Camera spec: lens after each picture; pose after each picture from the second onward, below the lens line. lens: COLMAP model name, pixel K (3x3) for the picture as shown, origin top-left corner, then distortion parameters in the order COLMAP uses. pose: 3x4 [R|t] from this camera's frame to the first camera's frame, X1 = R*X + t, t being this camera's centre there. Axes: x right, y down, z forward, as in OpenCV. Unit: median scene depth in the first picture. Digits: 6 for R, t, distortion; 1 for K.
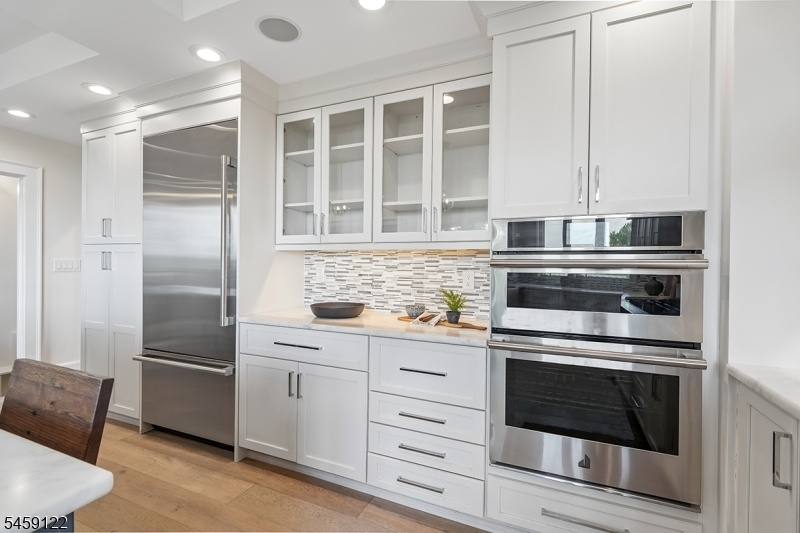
lens RADIAL K [[374.6, 0, 399.2], [0, 374.6, 266.0], [0, 0, 1]] dist [0.002915, -0.002290]
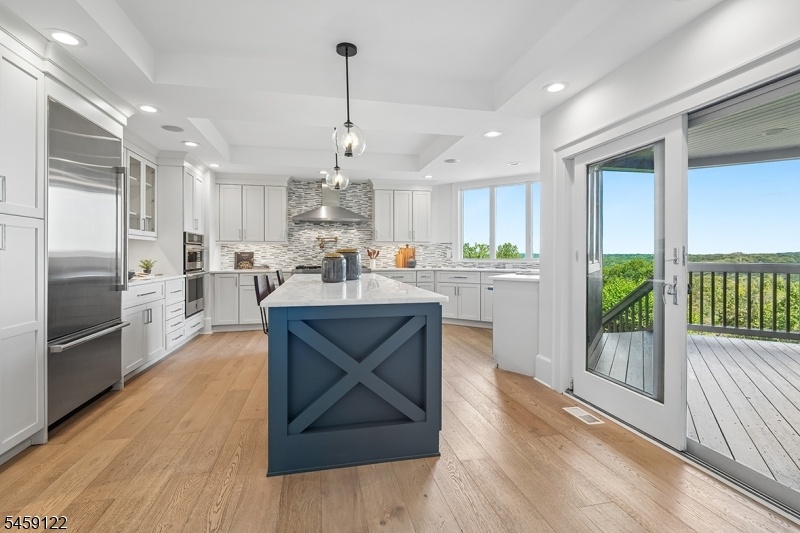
lens RADIAL K [[374.6, 0, 394.9], [0, 374.6, 256.2], [0, 0, 1]] dist [0.002915, -0.002290]
pose [[-0.582679, -0.010897, 0.812629, -2.060785], [0.001600, 0.999893, 0.014556, 0.015852], [-0.812701, 0.009782, -0.582599, 0.951680]]
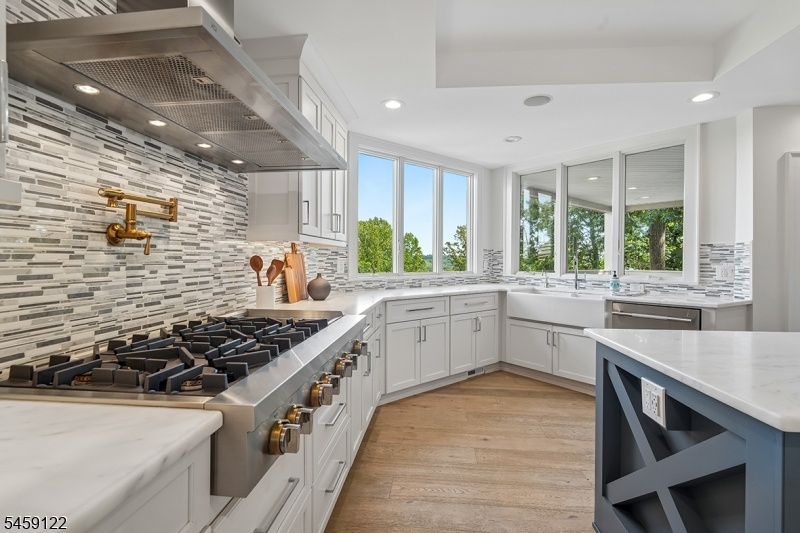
lens RADIAL K [[374.6, 0, 399.6], [0, 374.6, 265.4], [0, 0, 1]] dist [0.002915, -0.002290]
pose [[-0.949302, -0.008258, -0.314258, 0.211168], [-0.014766, 0.999723, 0.018335, 0.007848], [0.314020, 0.022046, -0.949160, 0.442007]]
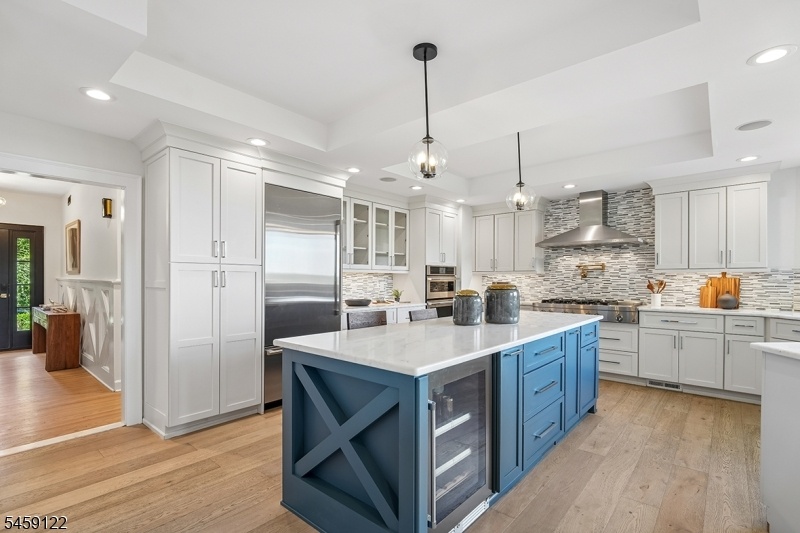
lens RADIAL K [[374.6, 0, 404.7], [0, 374.6, 281.8], [0, 0, 1]] dist [0.002915, -0.002290]
pose [[0.290727, -0.016895, 0.956657, -1.983261], [0.007127, 0.999855, 0.015492, -0.022228], [-0.956780, 0.002314, 0.290805, 0.180798]]
